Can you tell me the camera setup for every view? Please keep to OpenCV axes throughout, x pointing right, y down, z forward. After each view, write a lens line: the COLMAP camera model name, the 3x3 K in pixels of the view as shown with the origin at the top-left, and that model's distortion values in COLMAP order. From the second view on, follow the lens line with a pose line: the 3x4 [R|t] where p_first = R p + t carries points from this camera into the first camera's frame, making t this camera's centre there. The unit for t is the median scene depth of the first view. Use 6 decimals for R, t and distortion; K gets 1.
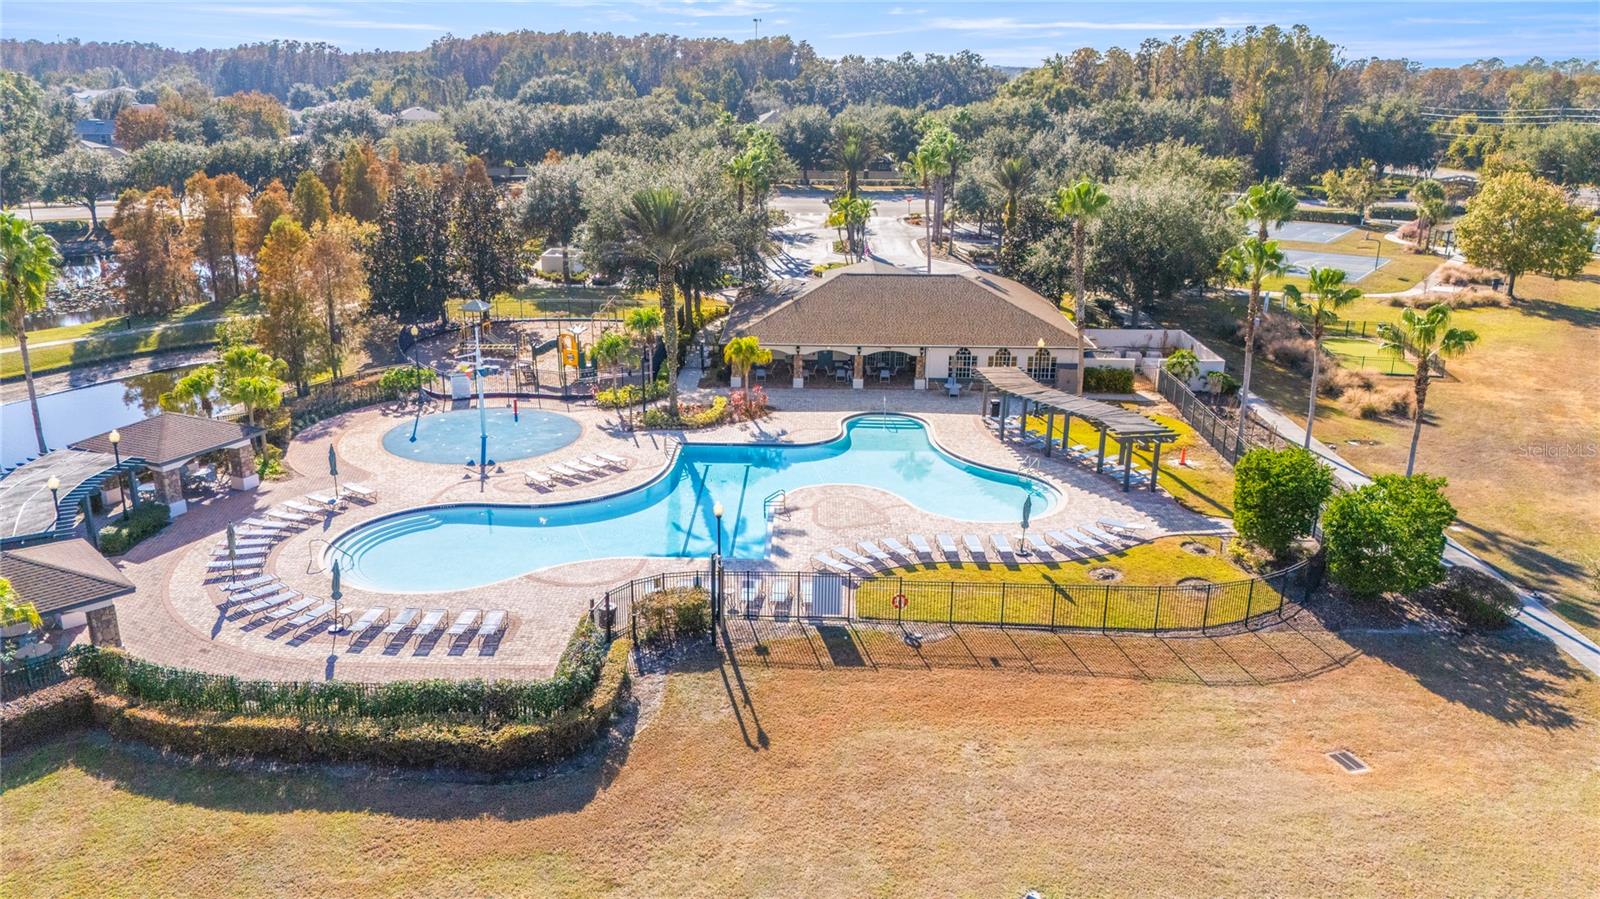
lens RADIAL K [[1163.6, 0, 800.0], [0, 1163.6, 449.5], [0, 0, 1]] dist [0.047447, -0.045741]
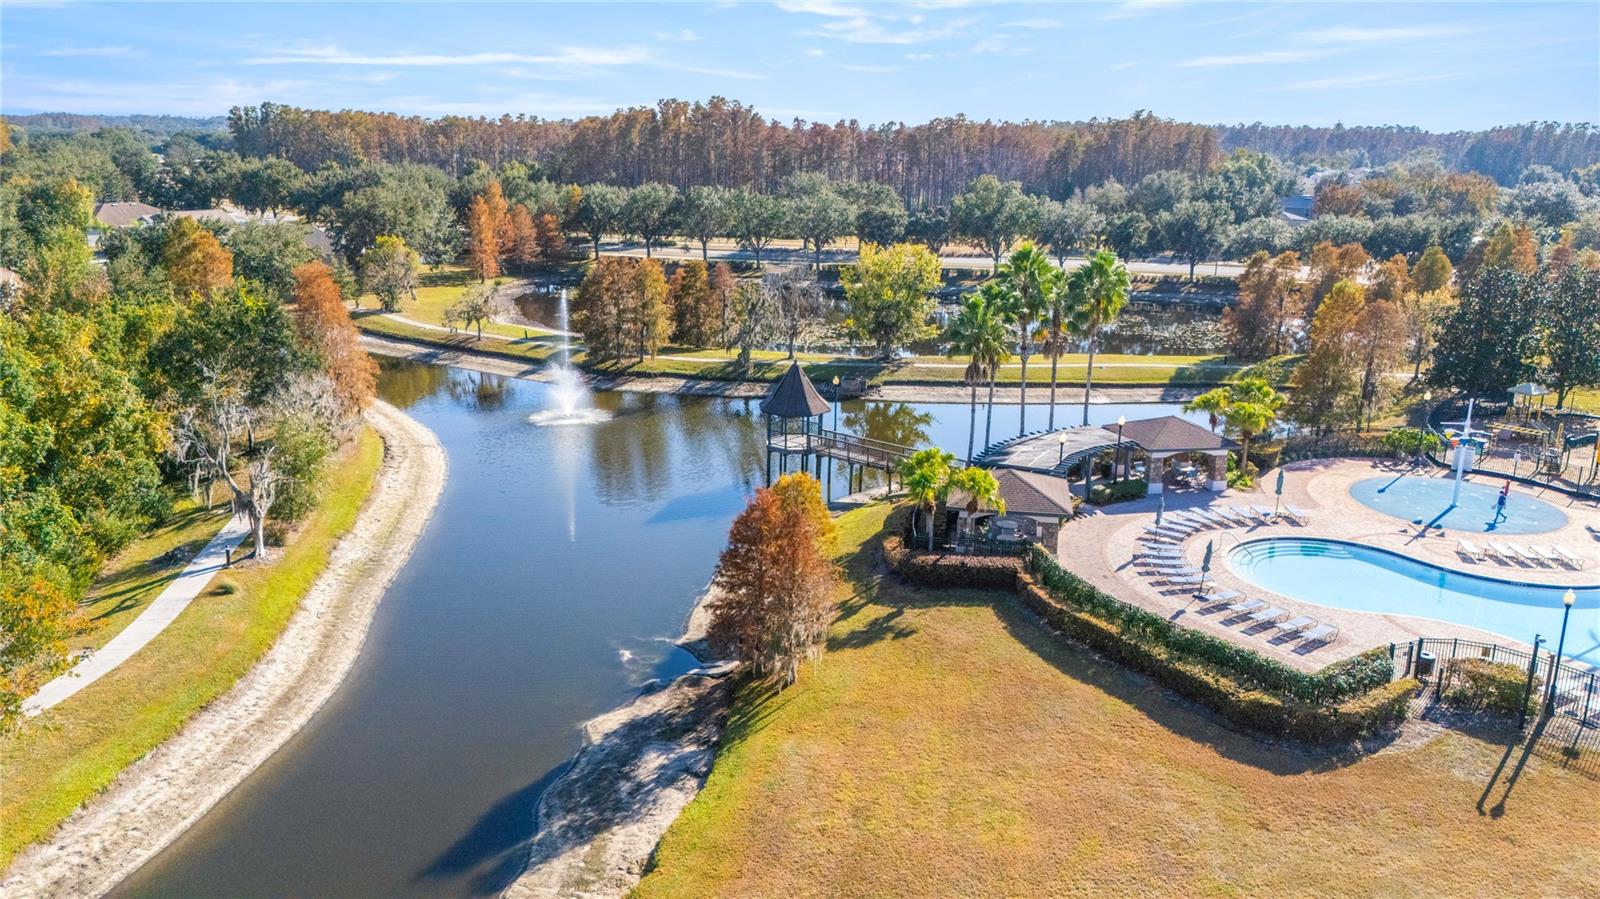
lens RADIAL K [[1163.6, 0, 800.0], [0, 1163.6, 449.5], [0, 0, 1]] dist [0.047447, -0.045741]
pose [[0.578071, 0.205114, -0.789786, 0.237095], [-0.255191, 0.964785, 0.063779, 0.026044], [0.775056, 0.164677, 0.610057, -0.082374]]
